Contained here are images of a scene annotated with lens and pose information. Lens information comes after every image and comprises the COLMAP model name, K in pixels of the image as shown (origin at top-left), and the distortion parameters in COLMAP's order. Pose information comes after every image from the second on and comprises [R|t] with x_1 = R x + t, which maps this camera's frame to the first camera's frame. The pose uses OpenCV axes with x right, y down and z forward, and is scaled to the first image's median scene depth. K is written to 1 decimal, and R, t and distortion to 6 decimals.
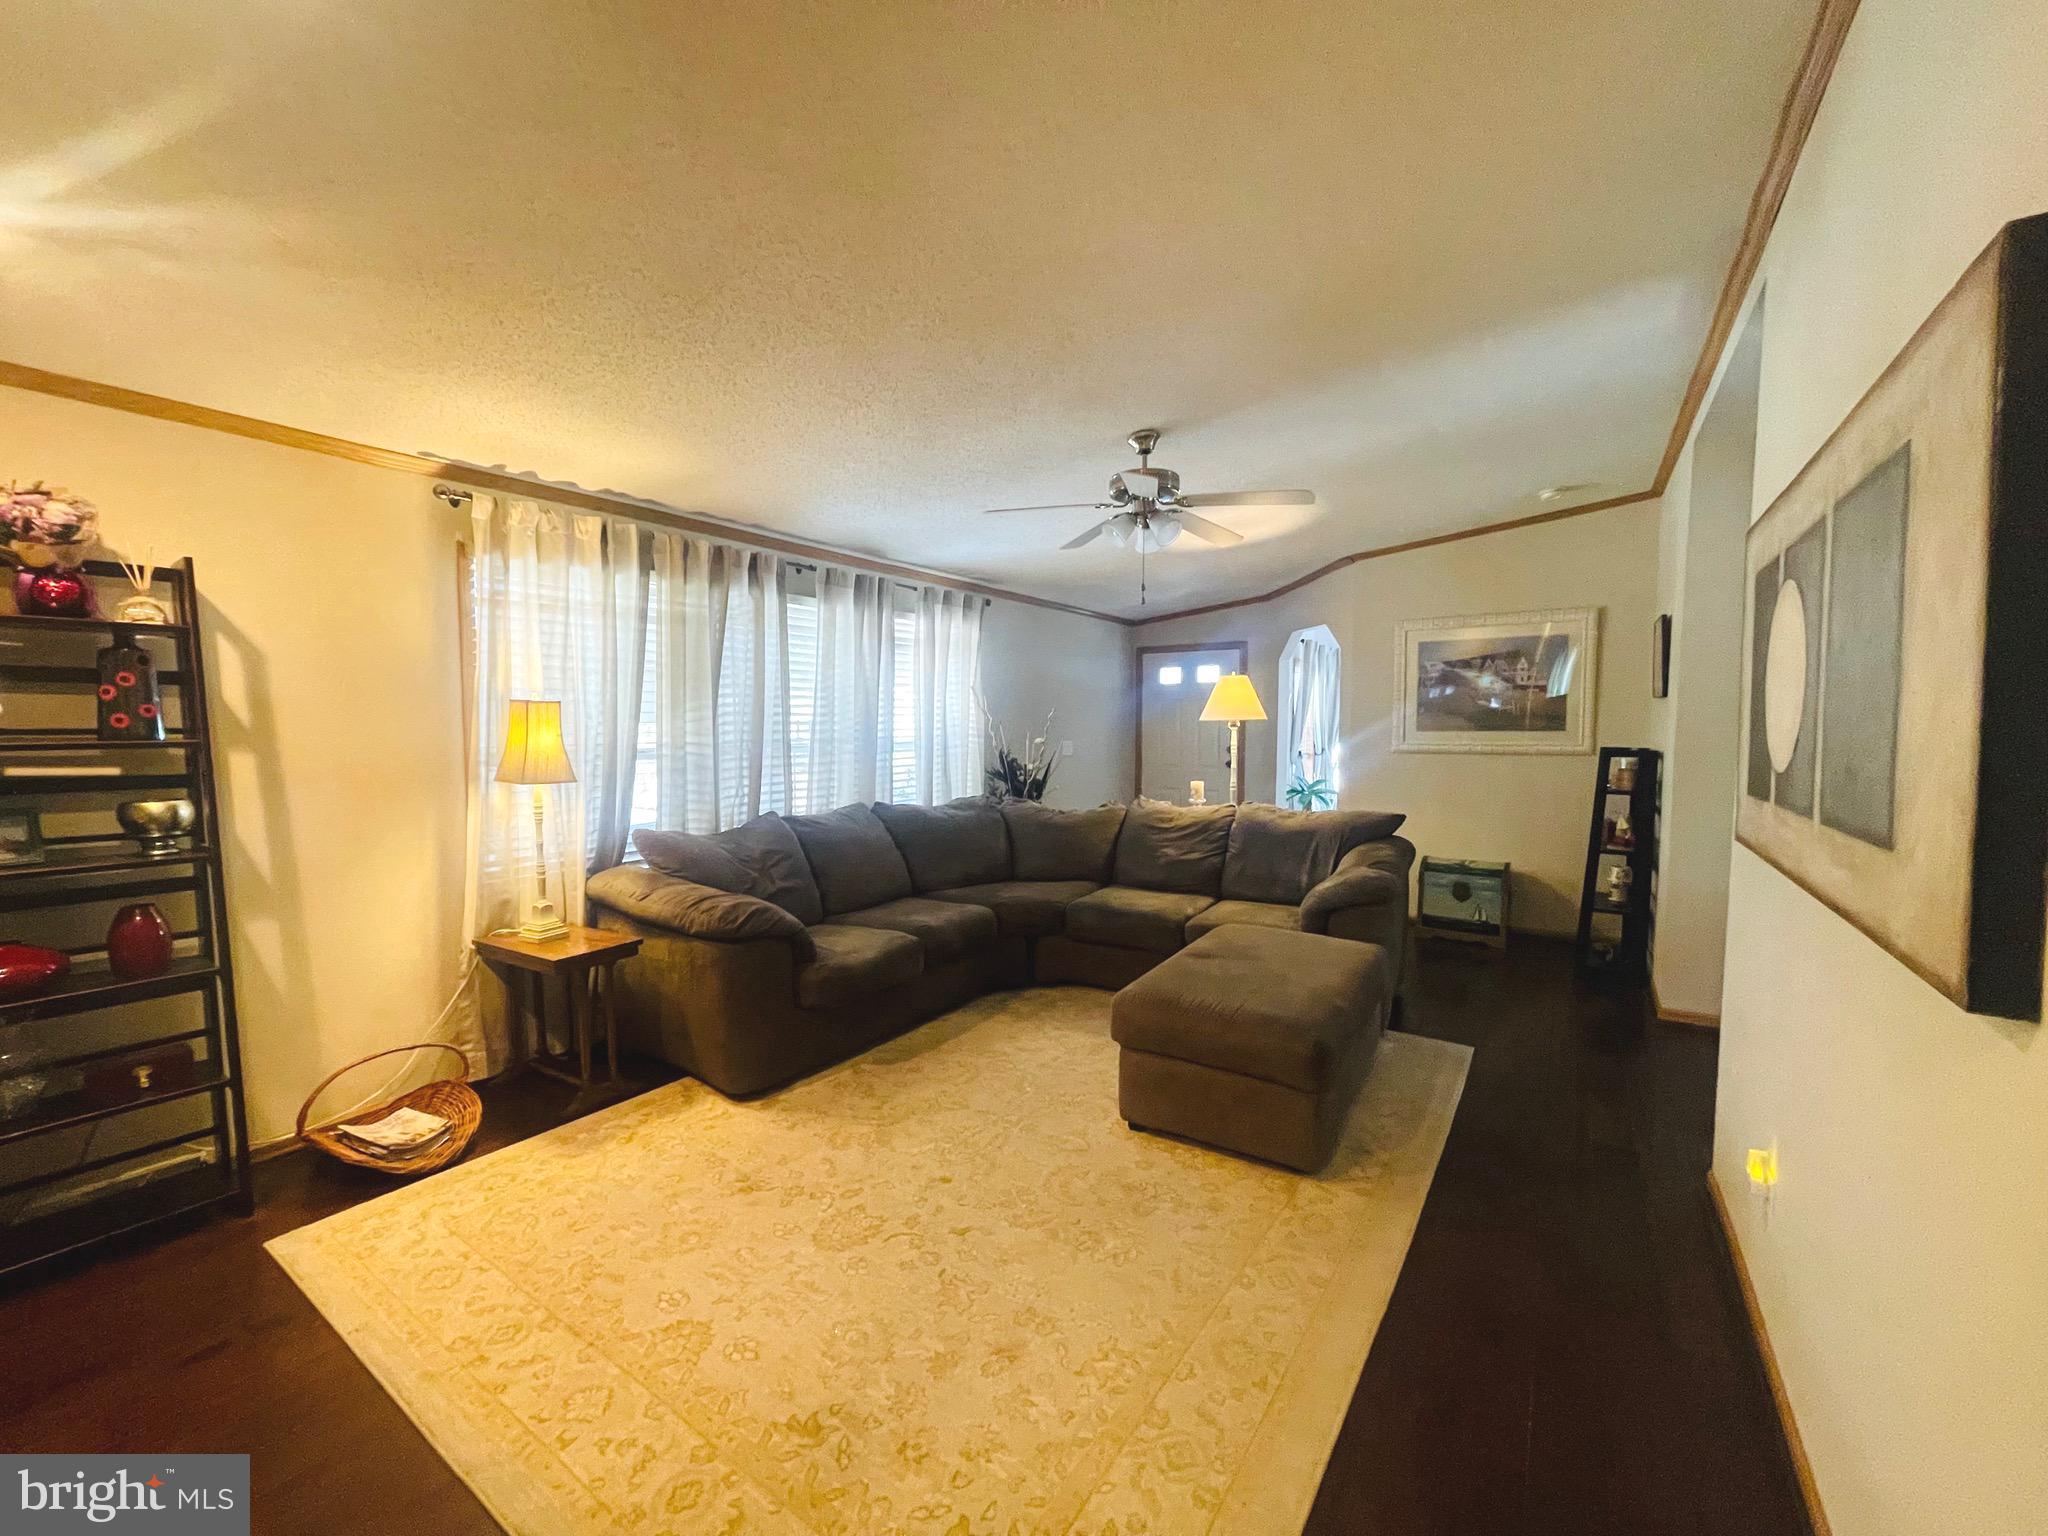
lens RADIAL K [[822.2, 0, 1024.0], [0, 822.2, 768.0], [0, 0, 1]] dist [0.001184, -0.000043]
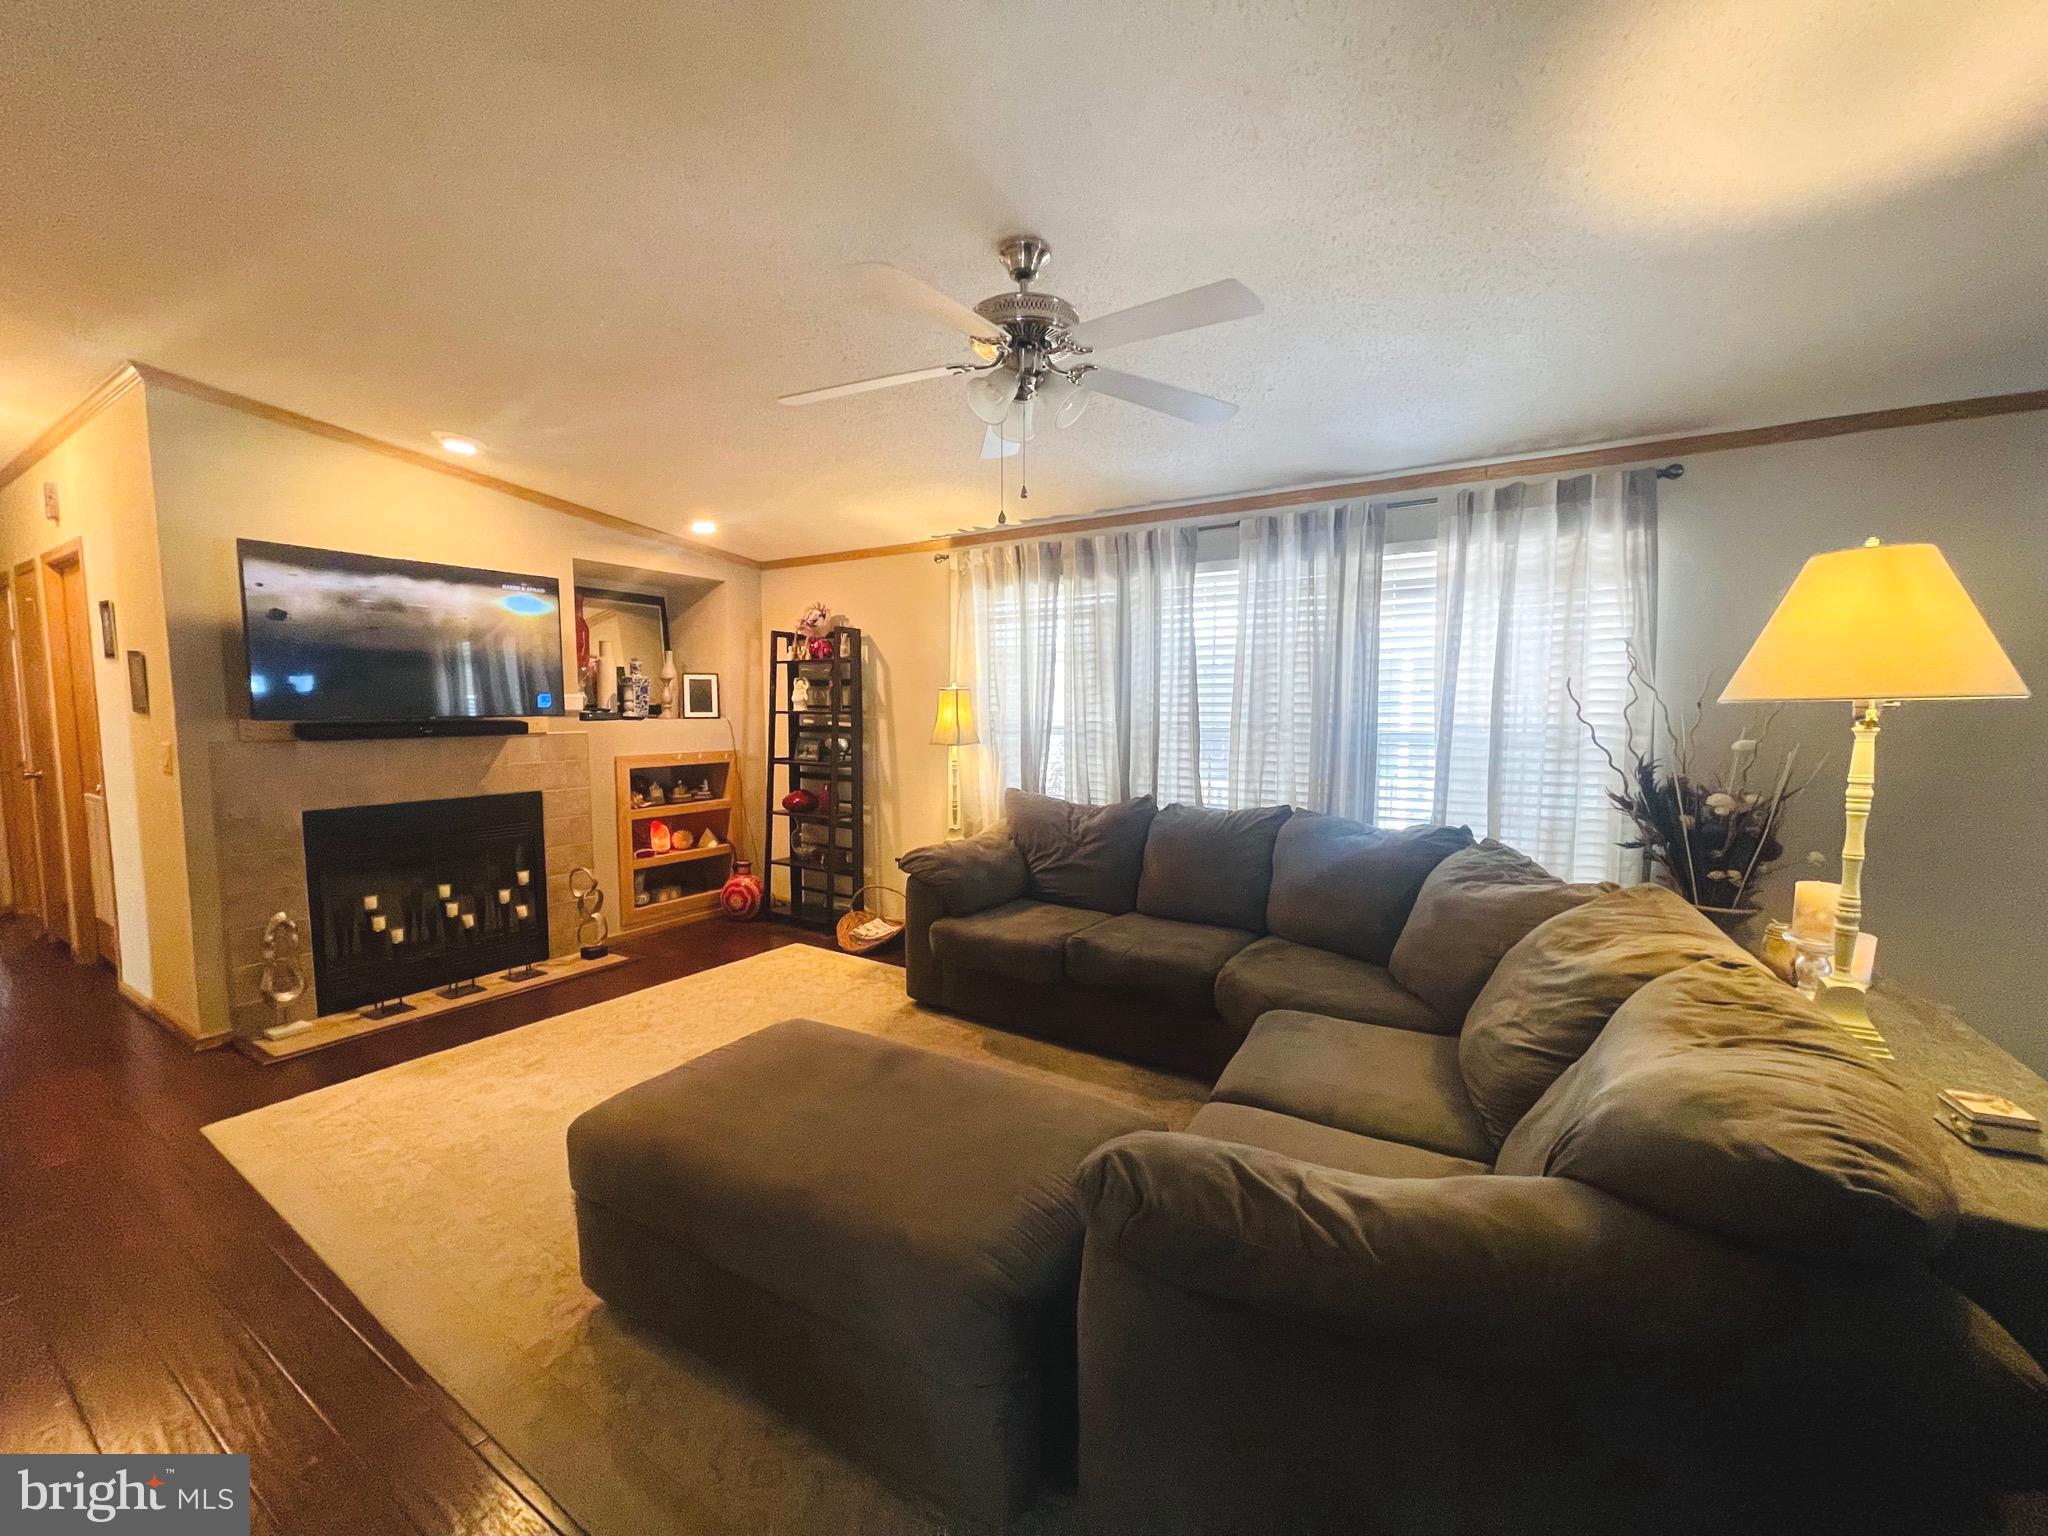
lens RADIAL K [[822.2, 0, 1024.0], [0, 822.2, 768.0], [0, 0, 1]] dist [0.001184, -0.000043]
pose [[0.022920, 0.073974, -0.996997, 0.742245], [-0.062814, 0.995395, 0.072412, -0.045888], [0.997762, 0.060965, 0.027461, 0.929689]]
